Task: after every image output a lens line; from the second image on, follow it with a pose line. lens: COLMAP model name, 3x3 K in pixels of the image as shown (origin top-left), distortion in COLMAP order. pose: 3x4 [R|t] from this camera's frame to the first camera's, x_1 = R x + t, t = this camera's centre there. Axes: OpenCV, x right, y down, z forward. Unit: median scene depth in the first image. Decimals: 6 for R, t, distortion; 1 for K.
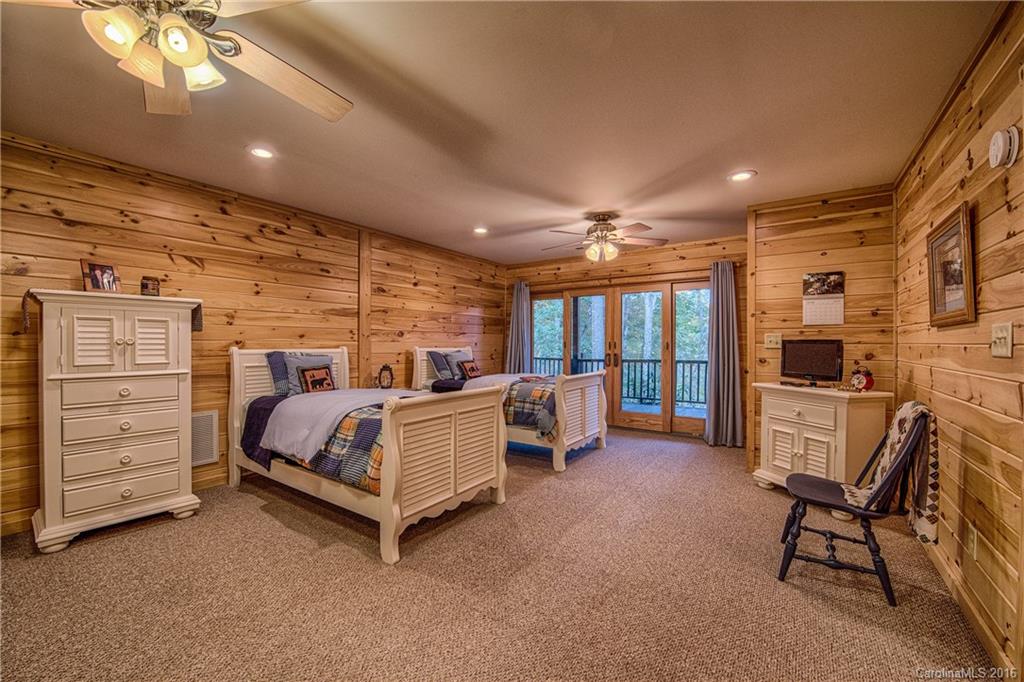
lens RADIAL K [[418.7, 0, 504.0], [0, 418.7, 343.5], [0, 0, 1]] dist [-0.002066, -0.001031]
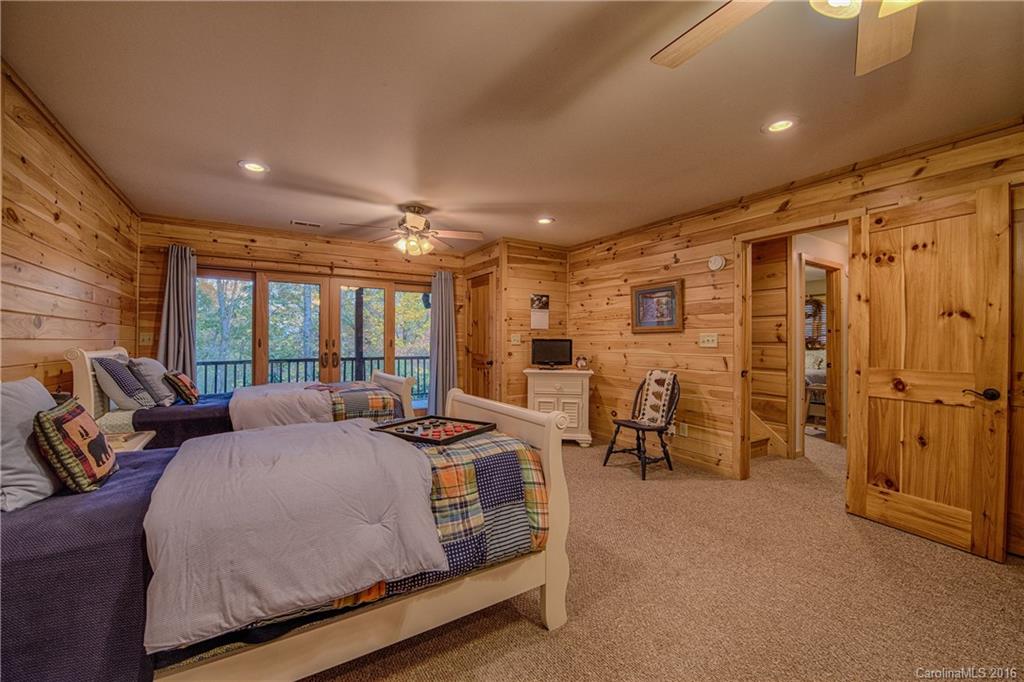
lens RADIAL K [[418.7, 0, 508.4], [0, 418.7, 344.8], [0, 0, 1]] dist [-0.002066, -0.001031]
pose [[0.378119, -0.010984, 0.925692, -0.643222], [-0.001358, 0.999922, 0.012419, -0.005334], [-0.925756, -0.005953, 0.378075, 0.493070]]
